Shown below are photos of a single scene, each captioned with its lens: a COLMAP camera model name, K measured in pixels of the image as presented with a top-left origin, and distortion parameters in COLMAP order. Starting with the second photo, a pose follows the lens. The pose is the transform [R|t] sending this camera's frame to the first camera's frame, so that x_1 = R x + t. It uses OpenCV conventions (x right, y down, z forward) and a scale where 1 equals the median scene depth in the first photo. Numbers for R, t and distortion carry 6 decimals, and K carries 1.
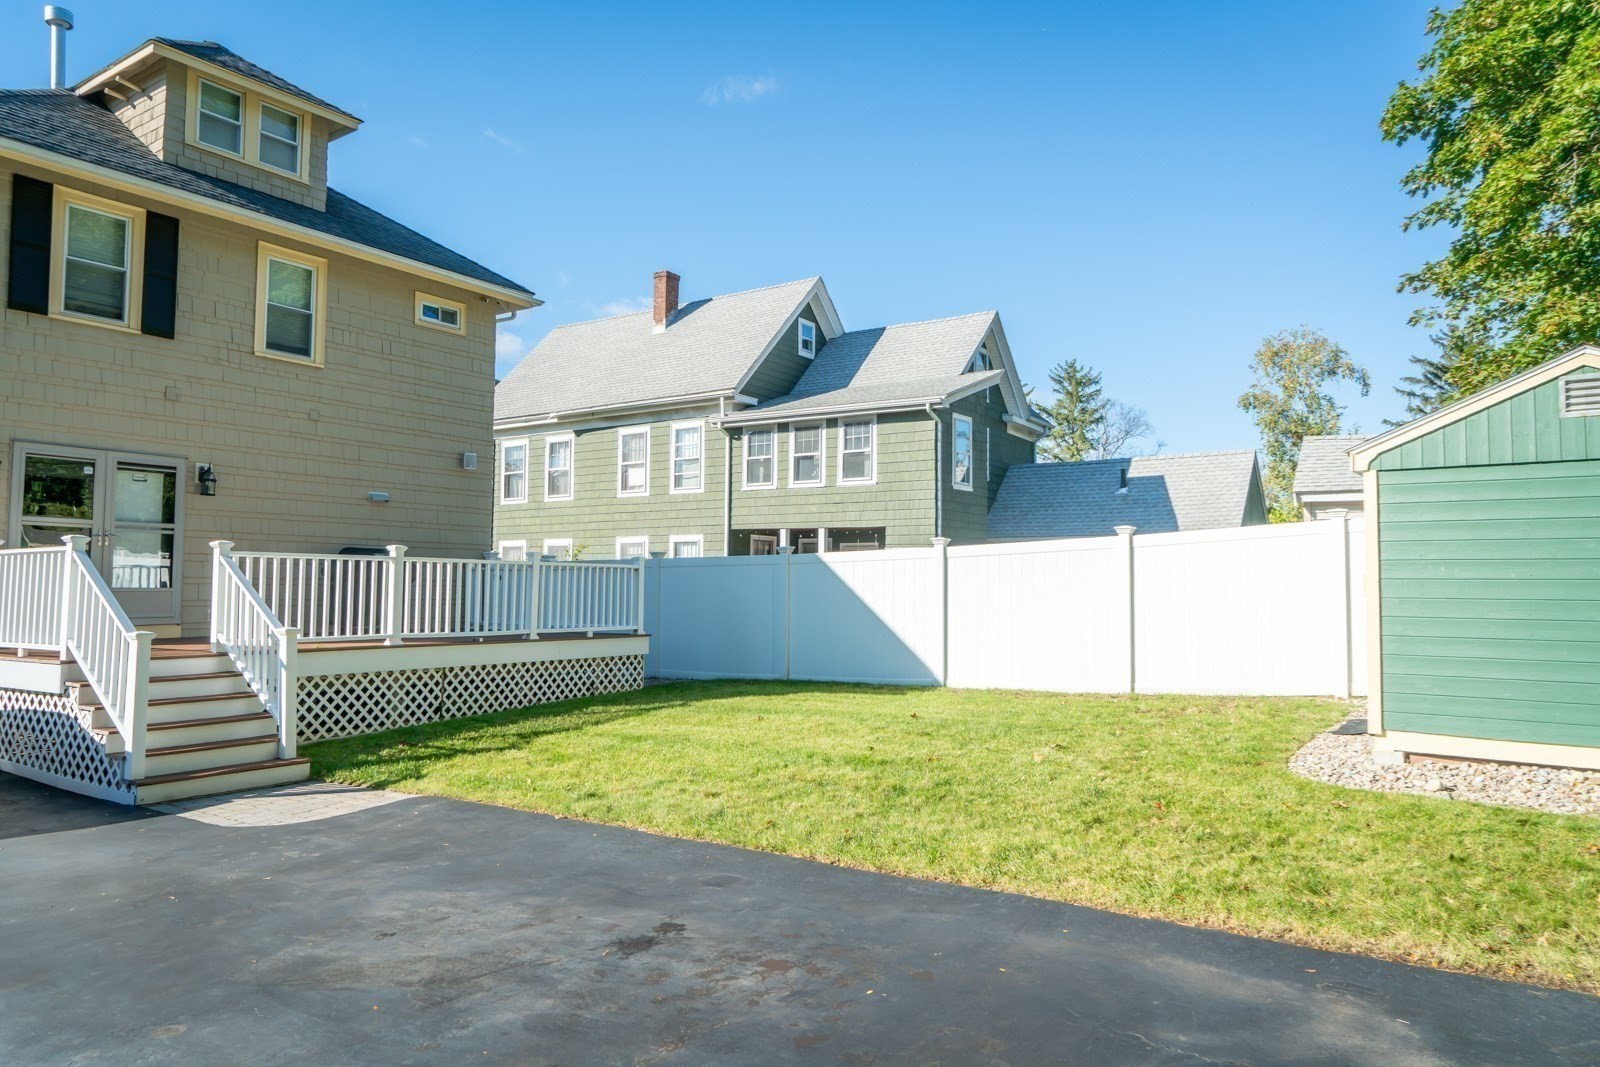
lens RADIAL K [[1088.4, 0, 803.1], [0, 1088.4, 532.5], [0, 0, 1]] dist [-0.020184, -0.003516]
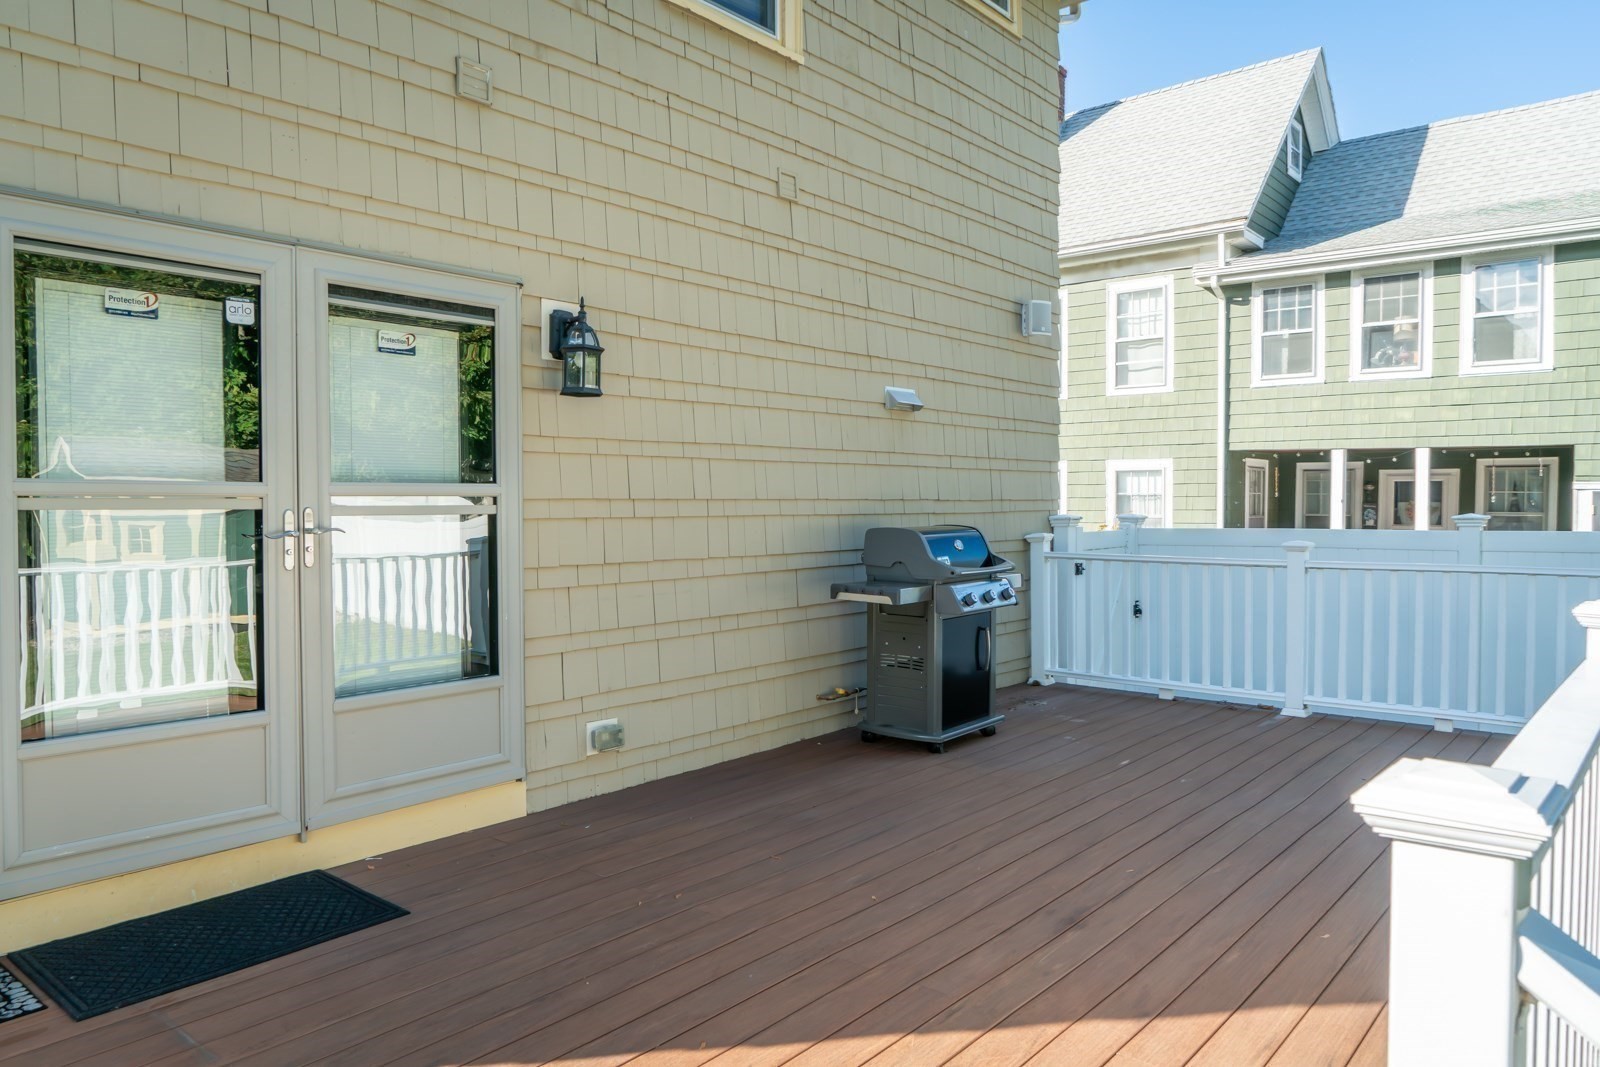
lens RADIAL K [[1088.4, 0, 797.6], [0, 1088.4, 532.2], [0, 0, 1]] dist [-0.020184, -0.003516]
pose [[0.991993, -0.003457, -0.126249, -0.248995], [0.013714, 0.996663, 0.080469, -0.010250], [0.125549, -0.081556, 0.988729, 0.378354]]
